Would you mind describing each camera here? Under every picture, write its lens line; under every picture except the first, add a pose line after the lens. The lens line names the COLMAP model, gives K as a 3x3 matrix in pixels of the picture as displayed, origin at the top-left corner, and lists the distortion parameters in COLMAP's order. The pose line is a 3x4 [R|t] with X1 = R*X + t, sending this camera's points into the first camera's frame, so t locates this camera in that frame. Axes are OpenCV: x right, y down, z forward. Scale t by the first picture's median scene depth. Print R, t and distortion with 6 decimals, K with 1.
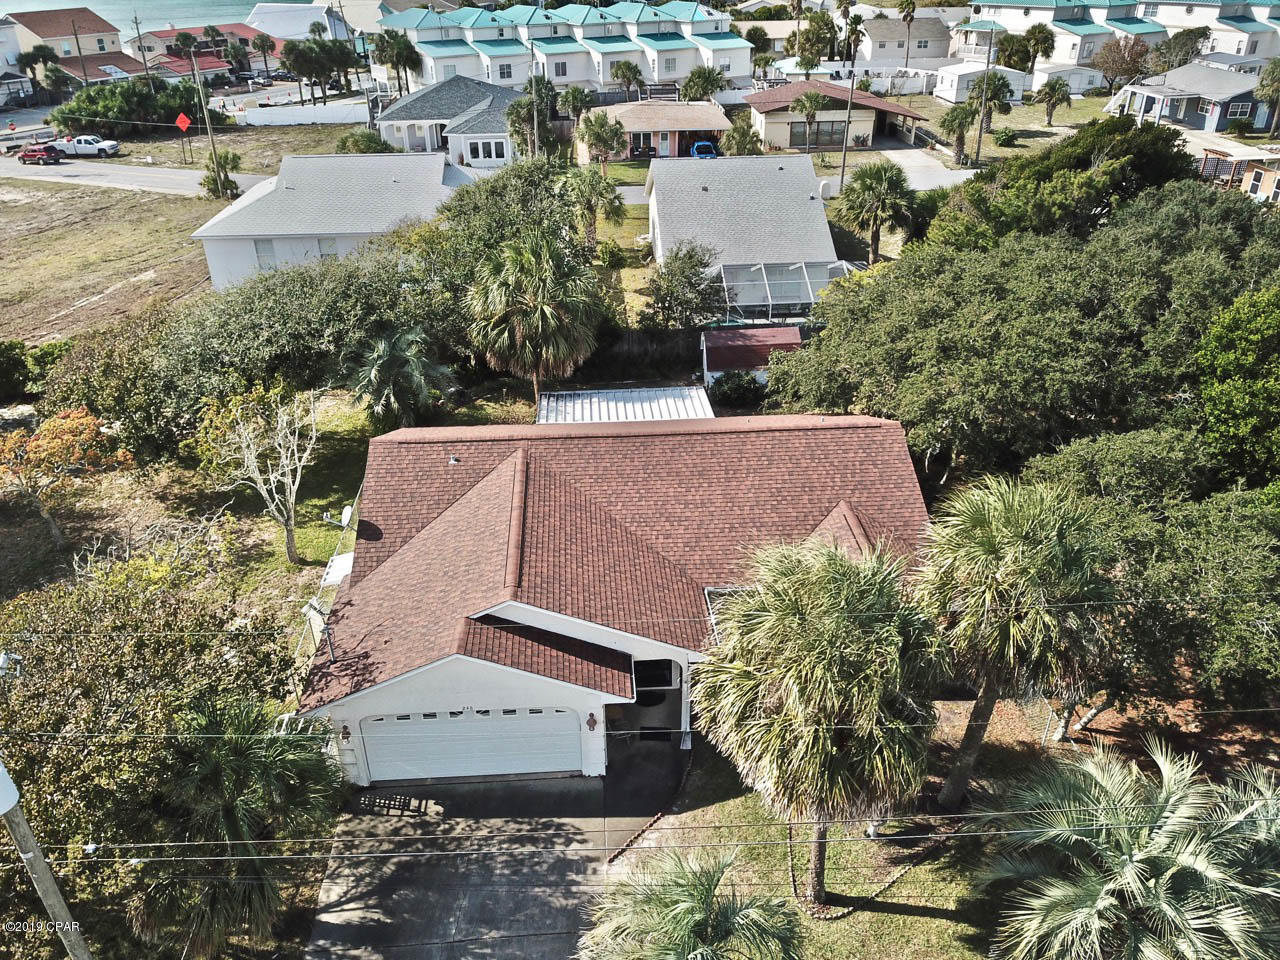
lens RADIAL K [[963.3, 0, 632.5], [0, 963.3, 481.4], [0, 0, 1]] dist [0.015825, -0.015918]
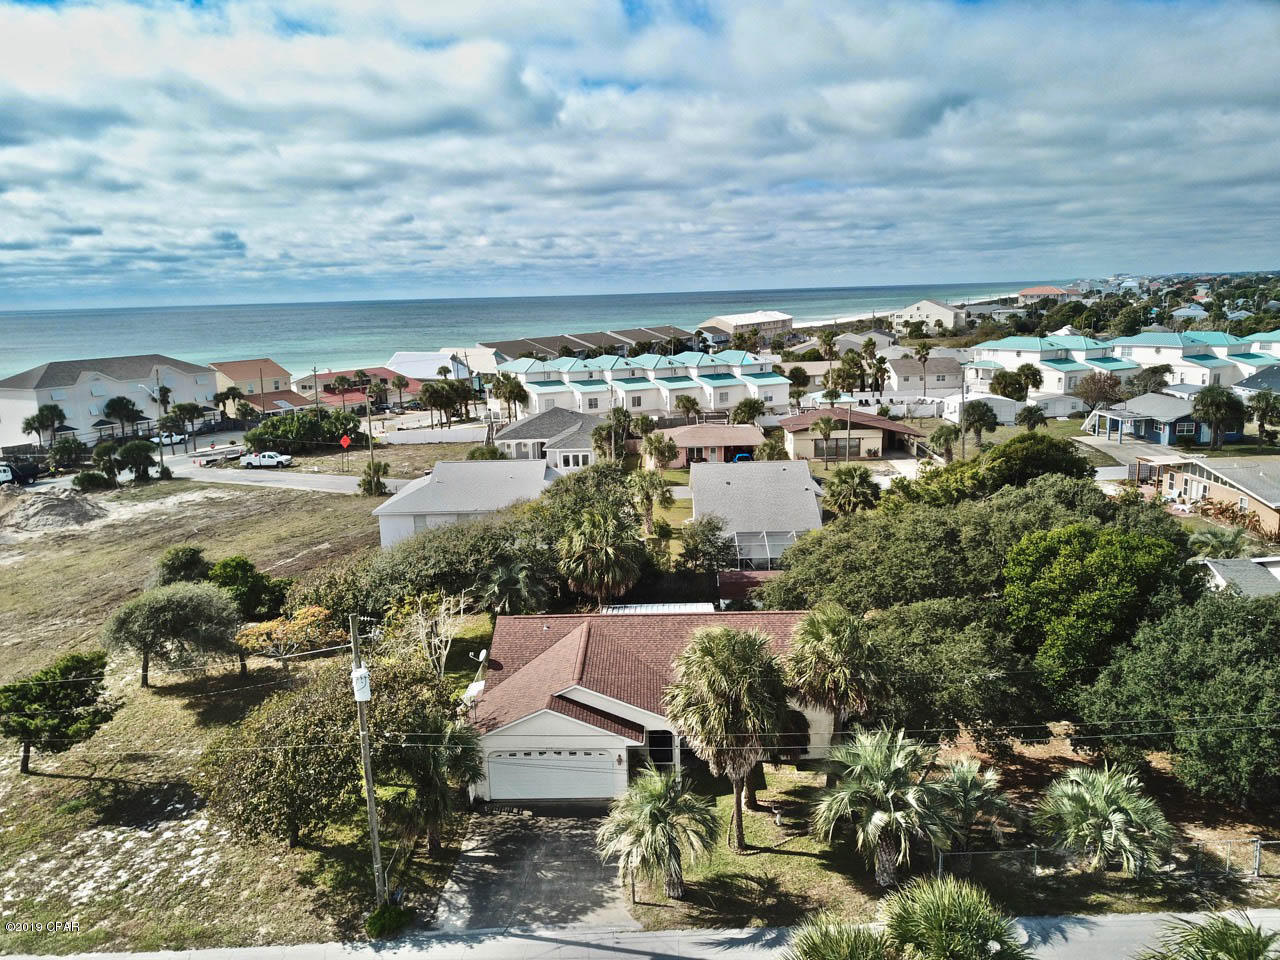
lens RADIAL K [[963.3, 0, 638.4], [0, 963.3, 480.3], [0, 0, 1]] dist [0.015825, -0.015918]
pose [[0.997021, -0.001562, -0.077119, 0.075574], [-0.022489, 0.950471, -0.309999, 0.184655], [0.073784, 0.310810, 0.947604, -0.478499]]
